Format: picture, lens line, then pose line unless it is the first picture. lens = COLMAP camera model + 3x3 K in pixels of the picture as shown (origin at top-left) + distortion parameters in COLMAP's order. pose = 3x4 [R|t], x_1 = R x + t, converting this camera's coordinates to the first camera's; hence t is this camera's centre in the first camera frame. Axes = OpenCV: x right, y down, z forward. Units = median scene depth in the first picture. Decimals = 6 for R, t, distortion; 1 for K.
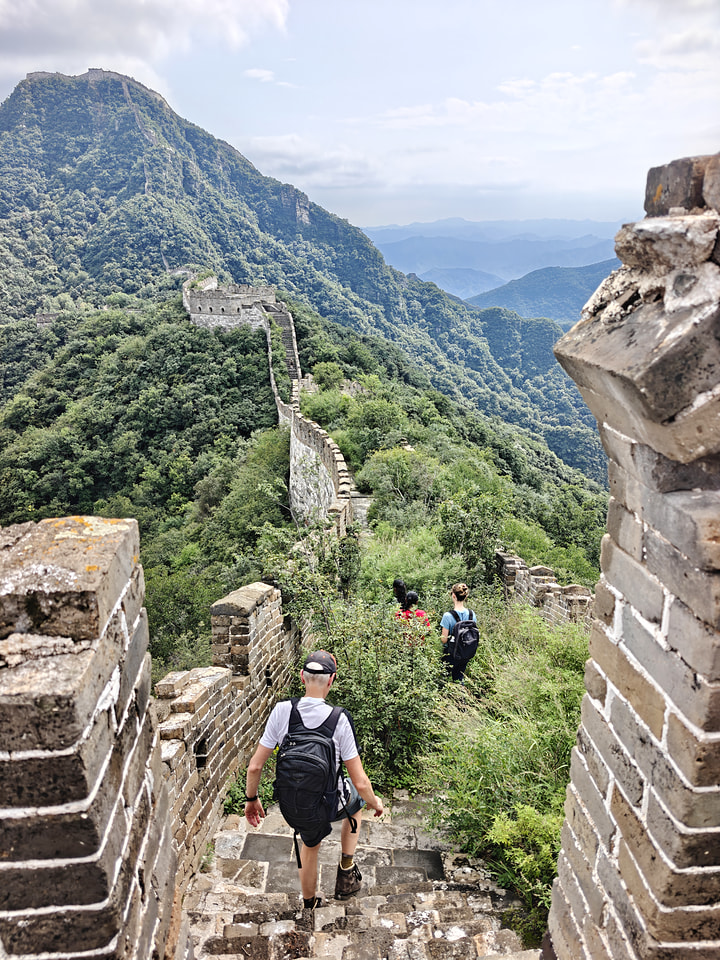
lens RADIAL K [[643.9, 0, 358.8], [0, 643.9, 475.7], [0, 0, 1]] dist [0.031359, -0.023899]
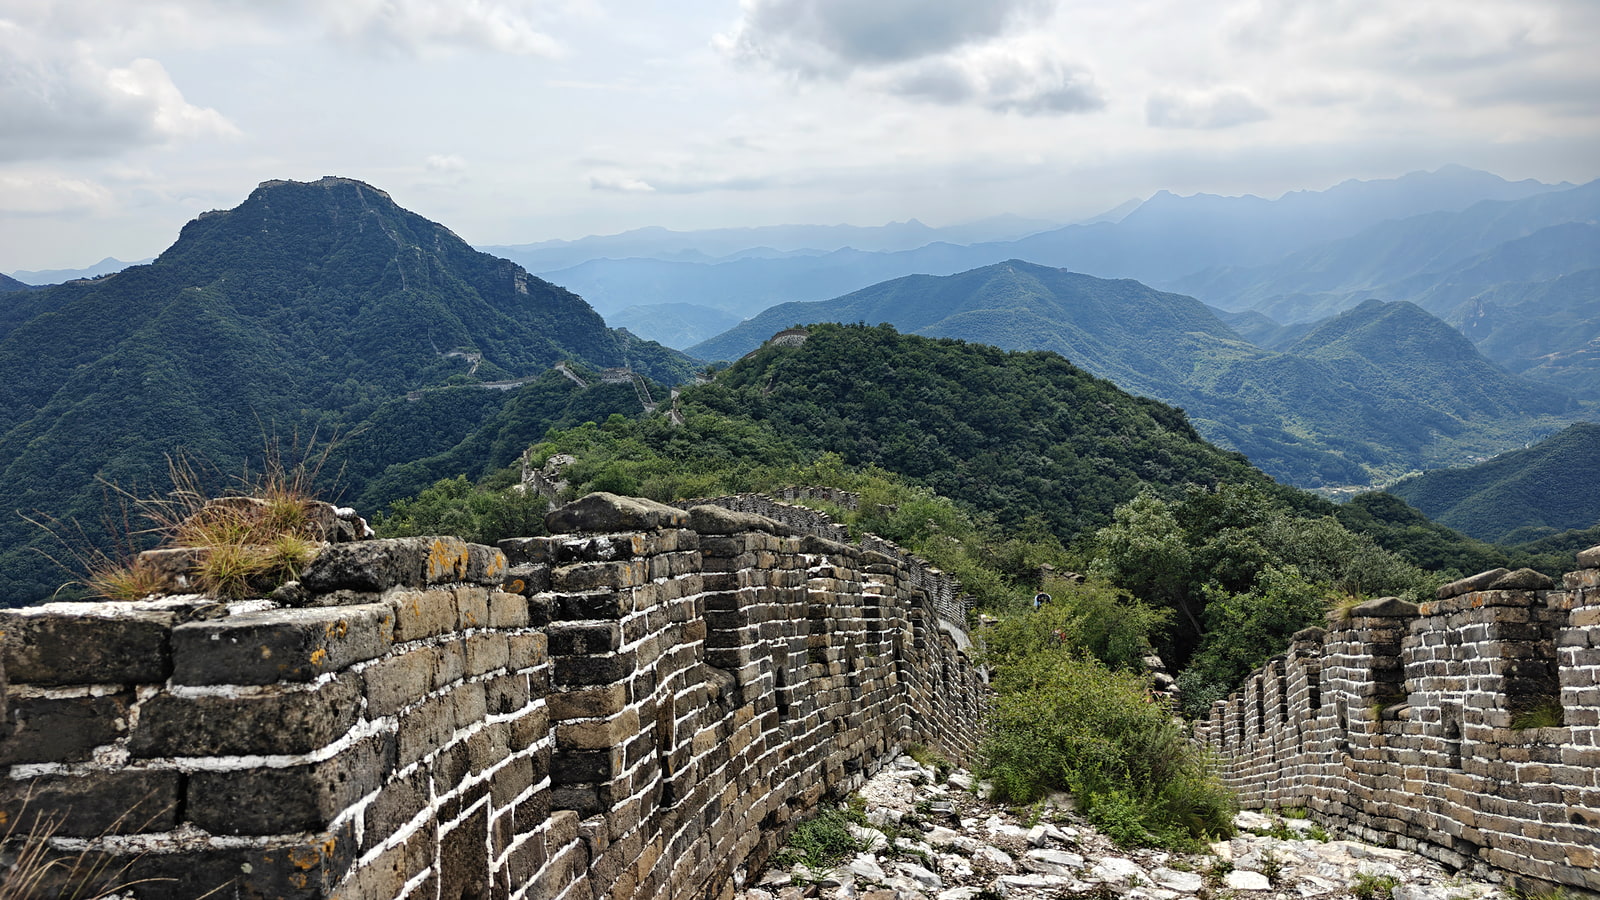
lens RADIAL K [[1063.4, 0, 785.4], [0, 1063.4, 364.9], [0, 0, 1]] dist [0.058595, 0.001674]
pose [[0.965315, -0.069912, 0.251553, -0.666284], [0.130397, 0.963810, -0.232525, 0.857387], [-0.226193, 0.257262, 0.939496, -3.485987]]
